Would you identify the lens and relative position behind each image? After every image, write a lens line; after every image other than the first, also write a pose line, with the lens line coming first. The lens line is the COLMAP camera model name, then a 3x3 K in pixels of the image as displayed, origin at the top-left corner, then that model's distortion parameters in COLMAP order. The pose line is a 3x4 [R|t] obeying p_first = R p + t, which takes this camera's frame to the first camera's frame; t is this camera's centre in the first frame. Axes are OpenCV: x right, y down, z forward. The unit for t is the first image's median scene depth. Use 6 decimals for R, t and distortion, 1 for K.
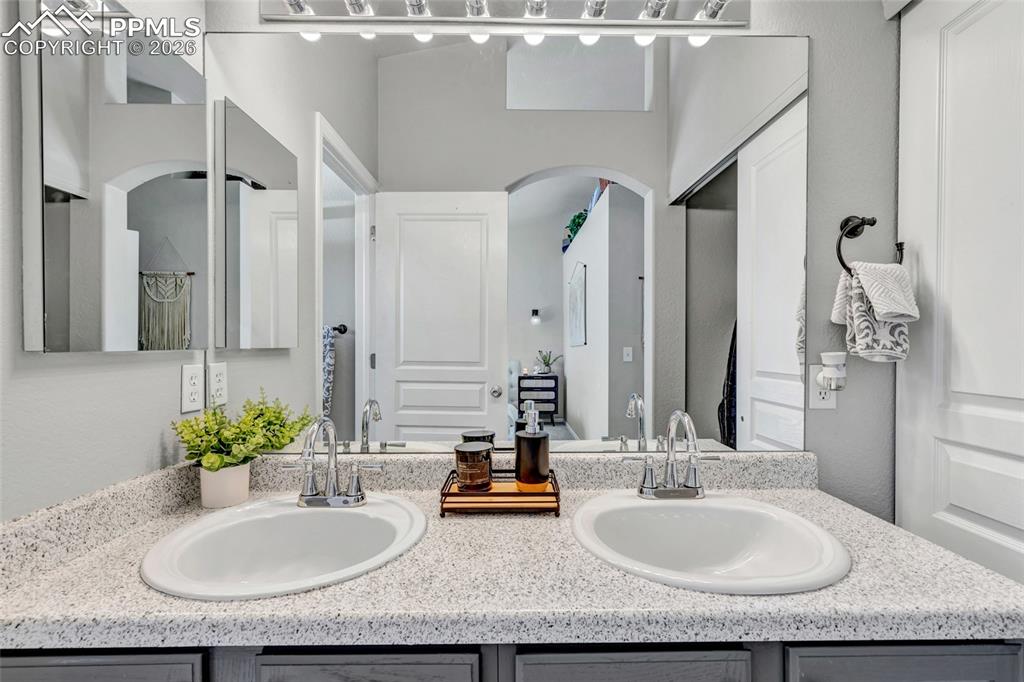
lens RADIAL K [[470.2, 0, 512.4], [0, 470.2, 341.4], [0, 0, 1]] dist [0.008599, -0.001872]
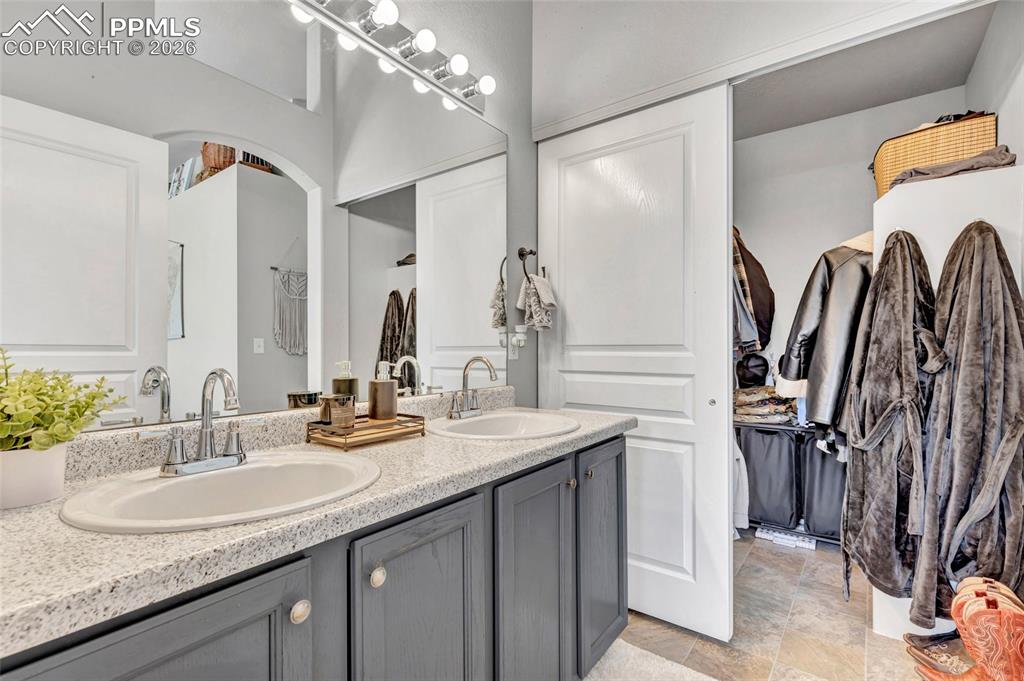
lens RADIAL K [[470.2, 0, 514.6], [0, 470.2, 343.2], [0, 0, 1]] dist [0.008599, -0.001872]
pose [[0.606464, 0.008018, 0.795071, -0.694173], [-0.001100, 0.999957, -0.009245, 0.104463], [-0.795110, 0.004732, 0.606446, -0.013087]]
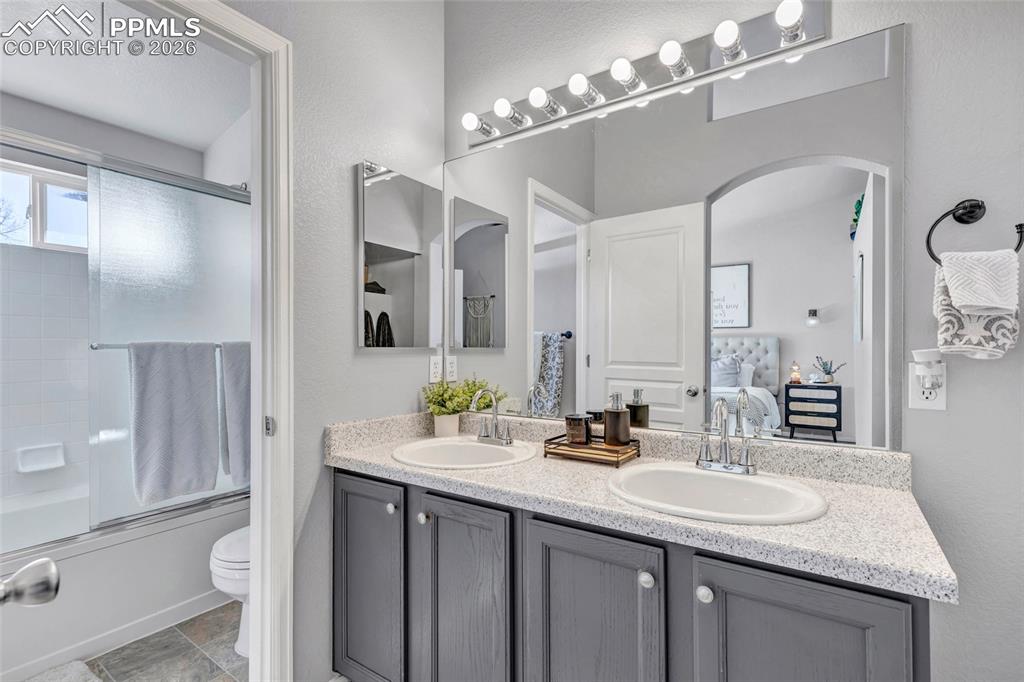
lens RADIAL K [[470.2, 0, 507.1], [0, 470.2, 345.4], [0, 0, 1]] dist [0.008599, -0.001872]
pose [[0.816519, -0.005024, -0.577297, 0.534477], [0.001858, 0.999980, -0.006074, 0.019891], [0.577316, 0.003887, 0.816512, -0.261161]]
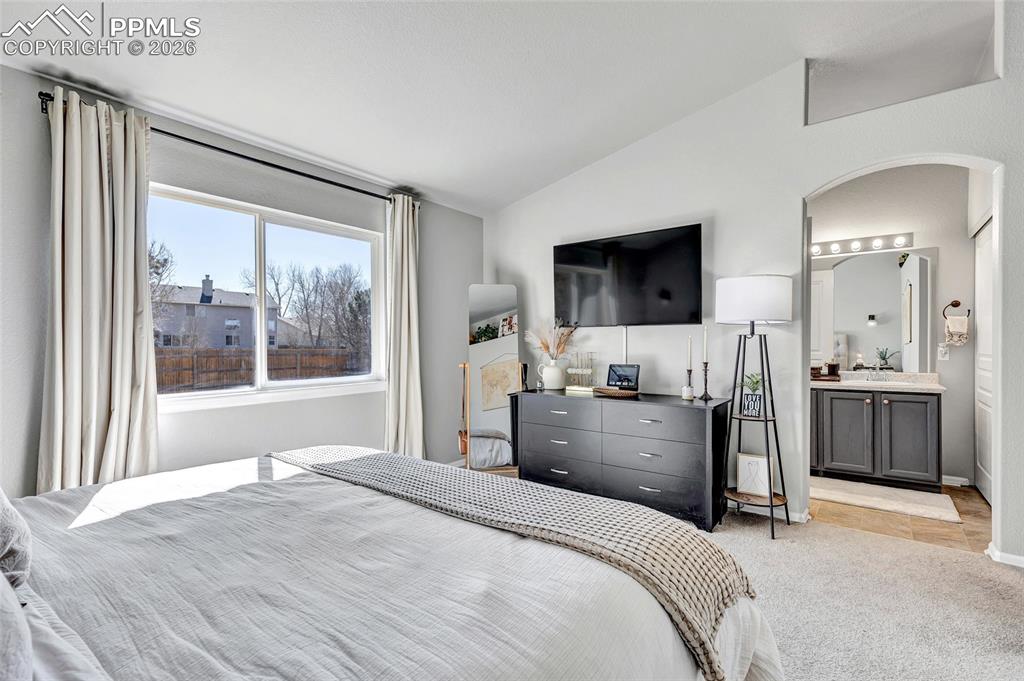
lens RADIAL K [[470.2, 0, 504.2], [0, 470.2, 340.2], [0, 0, 1]] dist [0.008599, -0.001872]
pose [[0.789794, -0.002384, -0.613368, 0.276354], [0.001157, 0.999996, -0.002397, 0.009297], [0.613371, 0.001184, 0.789794, -3.520810]]
